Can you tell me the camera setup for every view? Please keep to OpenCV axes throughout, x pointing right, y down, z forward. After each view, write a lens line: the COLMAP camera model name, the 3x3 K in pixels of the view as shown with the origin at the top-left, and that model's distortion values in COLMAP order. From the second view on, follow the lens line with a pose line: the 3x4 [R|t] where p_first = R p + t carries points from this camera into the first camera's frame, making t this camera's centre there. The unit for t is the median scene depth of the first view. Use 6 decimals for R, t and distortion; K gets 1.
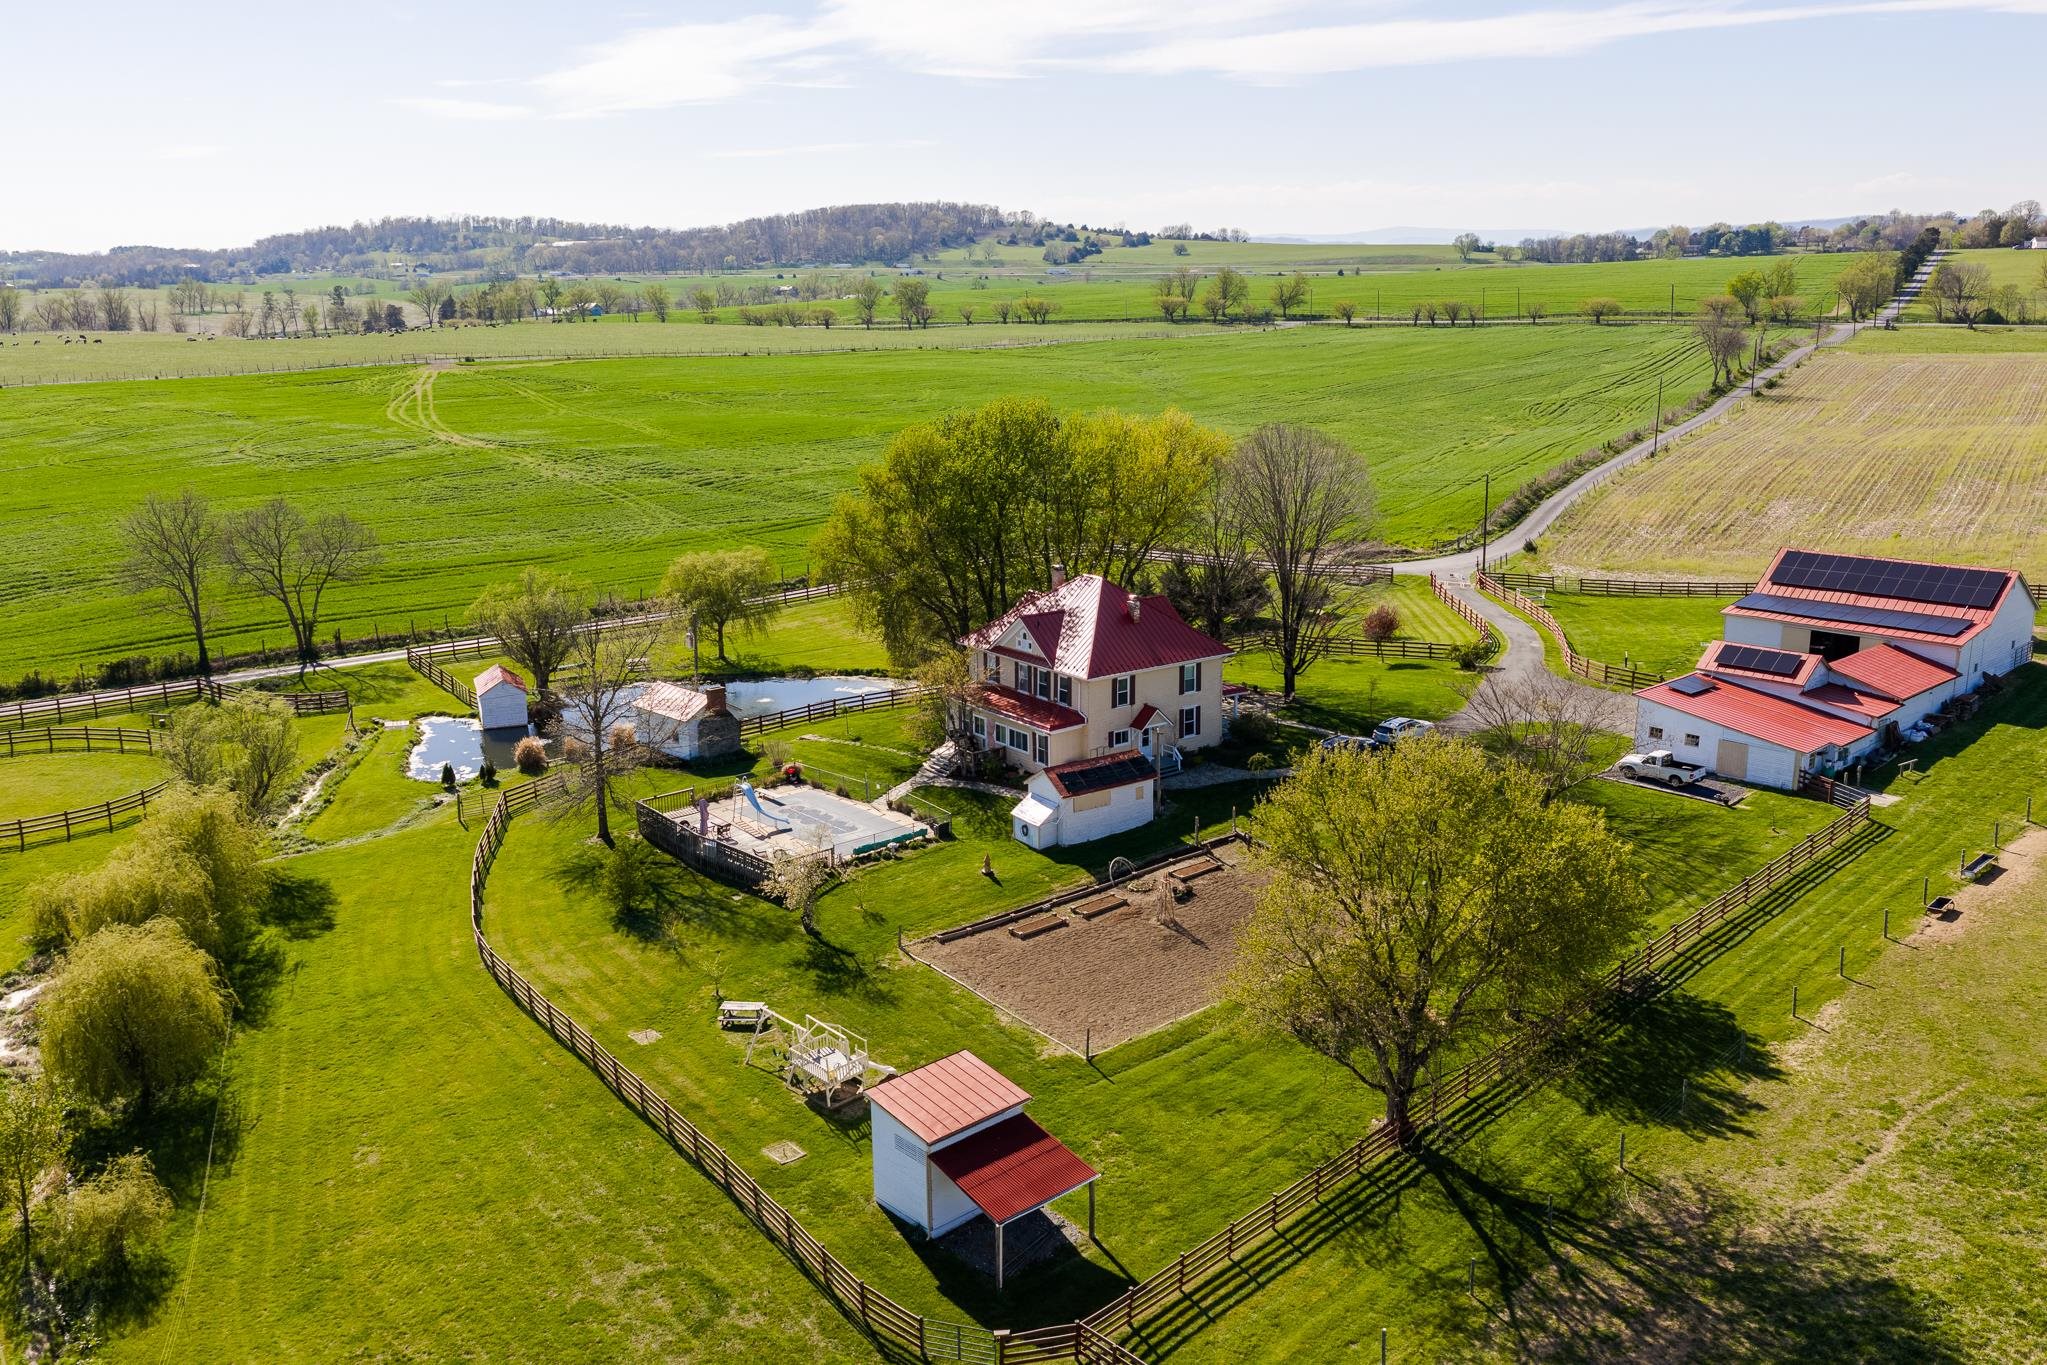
lens RADIAL K [[1722.0, 0, 1032.6], [0, 1722.0, 690.5], [0, 0, 1]] dist [0.015401, -0.028096]
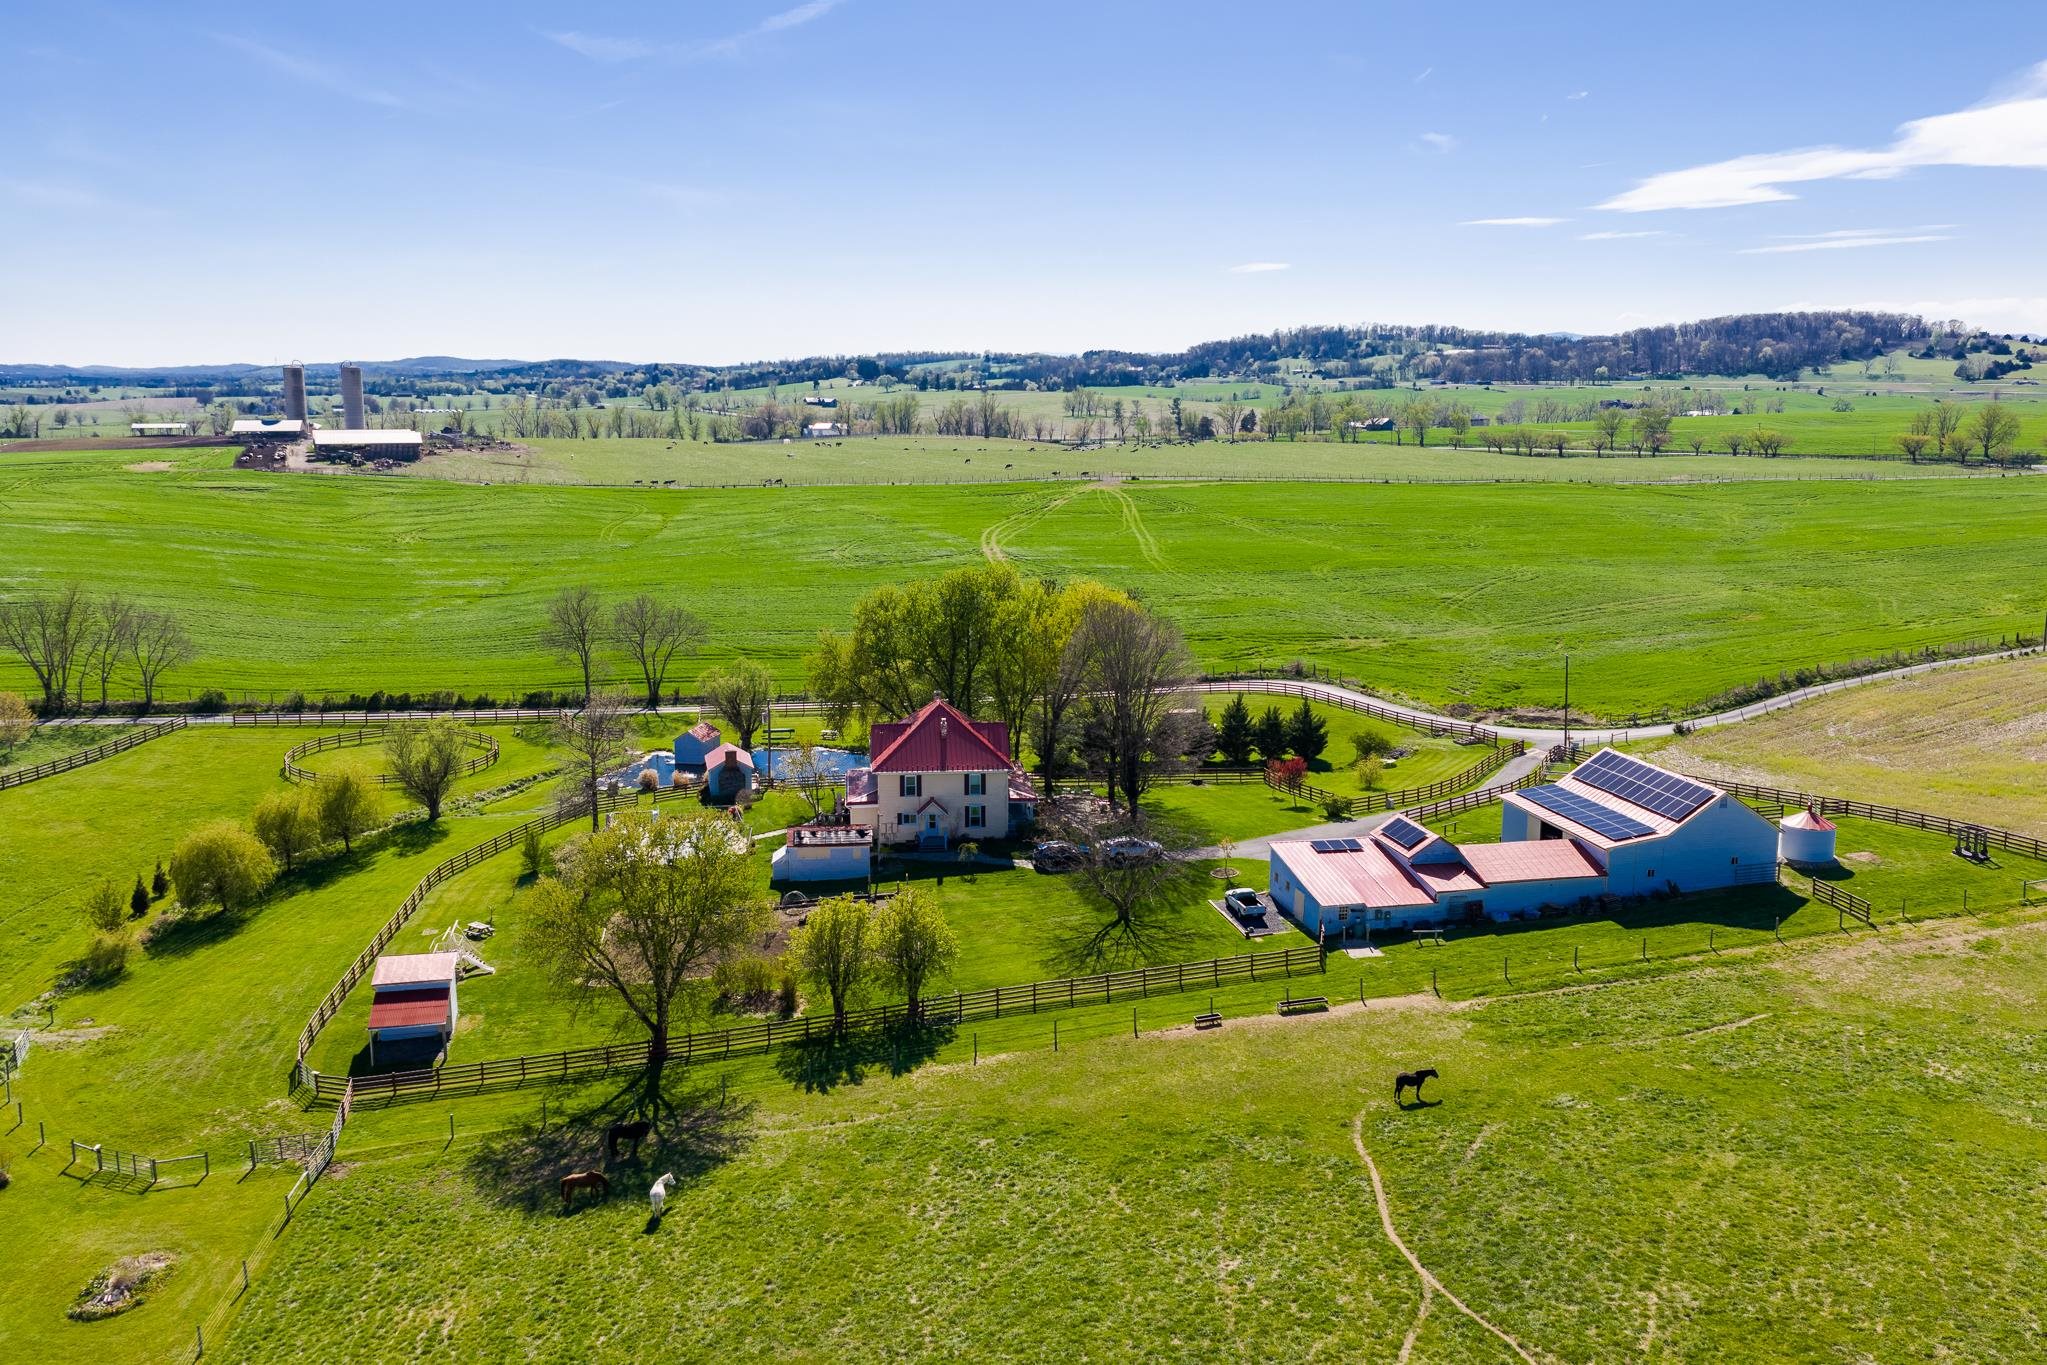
lens RADIAL K [[1722.0, 0, 1029.3], [0, 1722.0, 683.6], [0, 0, 1]] dist [0.015401, -0.028096]
pose [[0.862454, 0.102091, -0.495733, 0.169161], [-0.131011, 0.991095, -0.023822, -0.012561], [0.488887, 0.085492, 0.868148, -0.034756]]
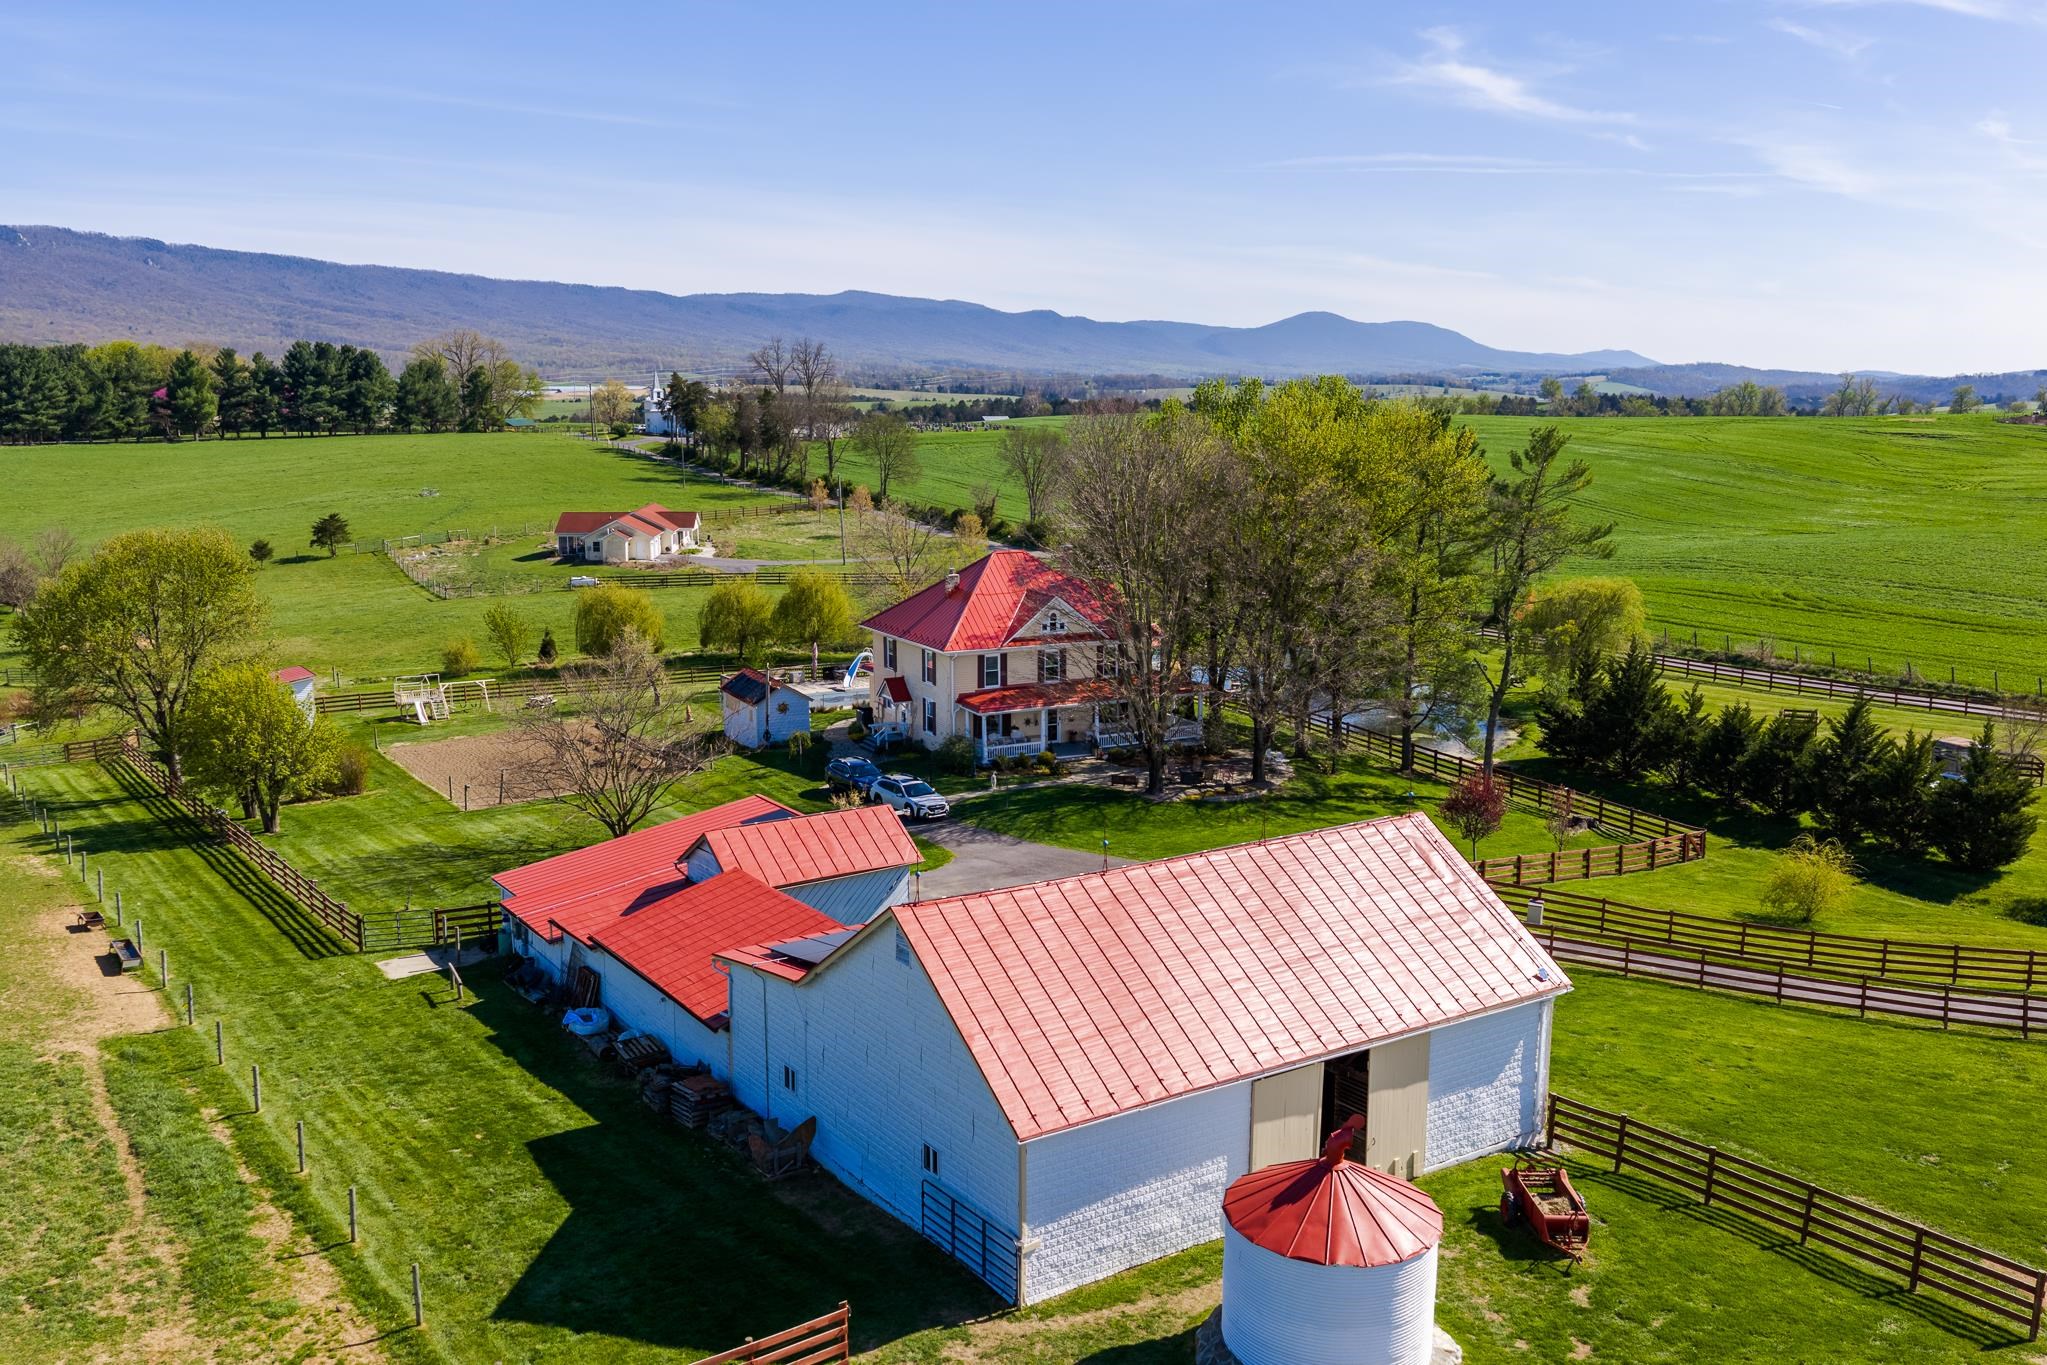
lens RADIAL K [[1722.0, 0, 1030.0], [0, 1722.0, 676.5], [0, 0, 1]] dist [0.015401, -0.028096]
pose [[-0.152808, 0.173247, -0.972952, 0.203366], [-0.233385, 0.950340, 0.205876, -0.042346], [0.960303, 0.258532, -0.104786, 0.244509]]
